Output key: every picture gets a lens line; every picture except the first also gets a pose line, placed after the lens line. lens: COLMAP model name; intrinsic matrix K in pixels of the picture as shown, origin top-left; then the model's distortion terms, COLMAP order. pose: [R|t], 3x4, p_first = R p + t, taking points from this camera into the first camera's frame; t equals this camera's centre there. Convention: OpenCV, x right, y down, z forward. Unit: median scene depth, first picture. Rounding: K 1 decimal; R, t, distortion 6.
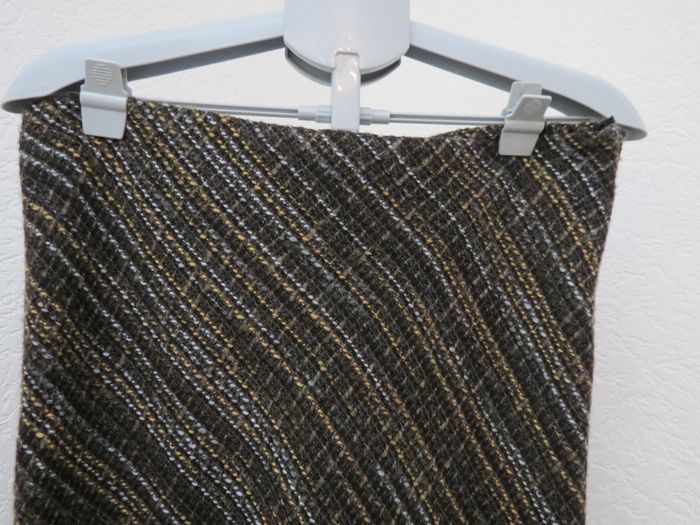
lens RADIAL K [[540.3, 0, 349.7], [0, 540.3, 287.7], [0, 0, 1]] dist [-0.047670, 0.002732]
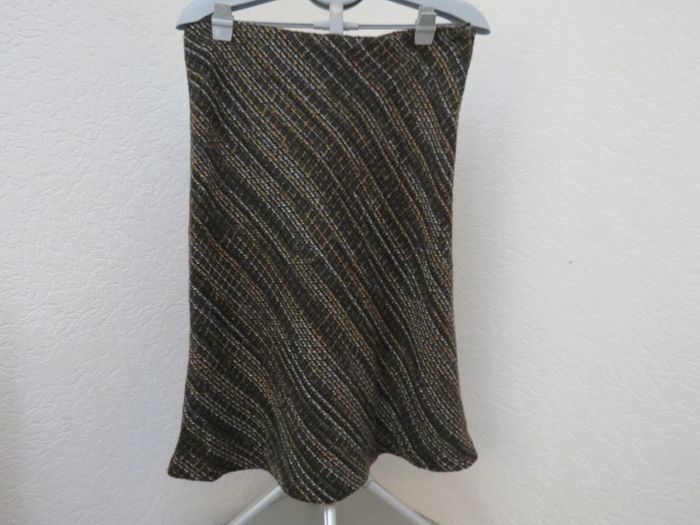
lens RADIAL K [[530.5, 0, 350.0], [0, 530.5, 262.5], [0, 0, 1]] dist [-0.025335, 0.002900]
pose [[0.999436, -0.017901, -0.028396, 0.088270], [0.021379, 0.991631, 0.127324, 0.328899], [0.025879, -0.127859, 0.991455, -1.152129]]
